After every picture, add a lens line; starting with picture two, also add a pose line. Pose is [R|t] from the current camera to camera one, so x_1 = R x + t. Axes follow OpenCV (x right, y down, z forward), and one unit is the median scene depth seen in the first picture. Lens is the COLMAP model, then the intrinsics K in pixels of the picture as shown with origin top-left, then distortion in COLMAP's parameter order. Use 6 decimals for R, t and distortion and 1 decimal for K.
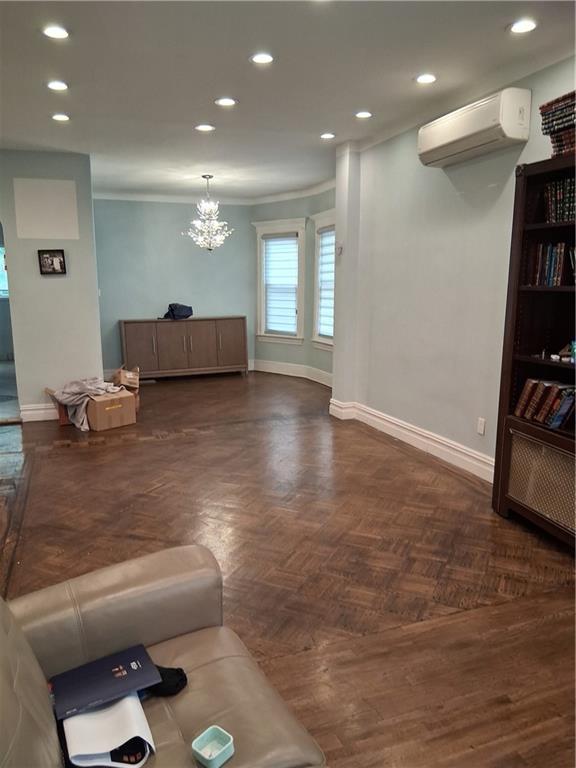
lens RADIAL K [[587.4, 0, 288.0], [0, 587.4, 384.0], [0, 0, 1]] dist [0.032167, -0.005735]
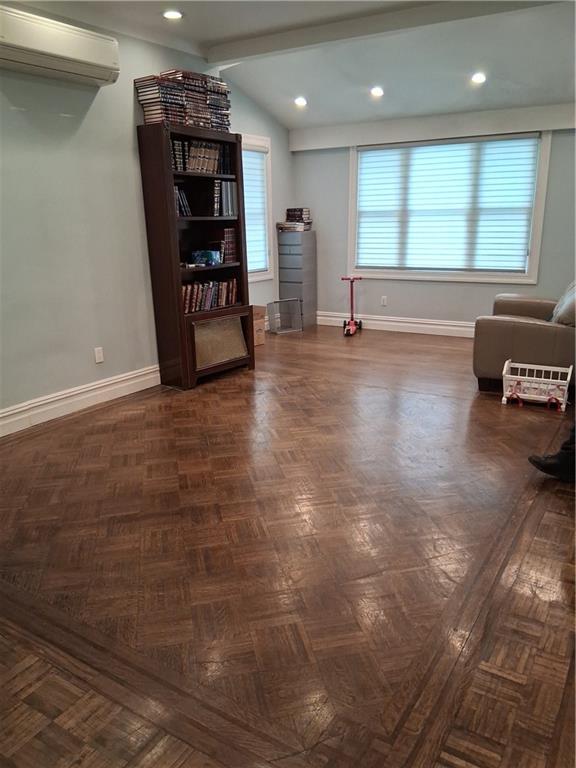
lens RADIAL K [[587.4, 0, 288.0], [0, 587.4, 384.0], [0, 0, 1]] dist [0.032167, -0.005735]
pose [[-0.624211, -0.197211, 0.755955, -0.845172], [0.146362, 0.920964, 0.361113, -0.259408], [-0.767424, 0.336054, -0.546012, 1.629442]]
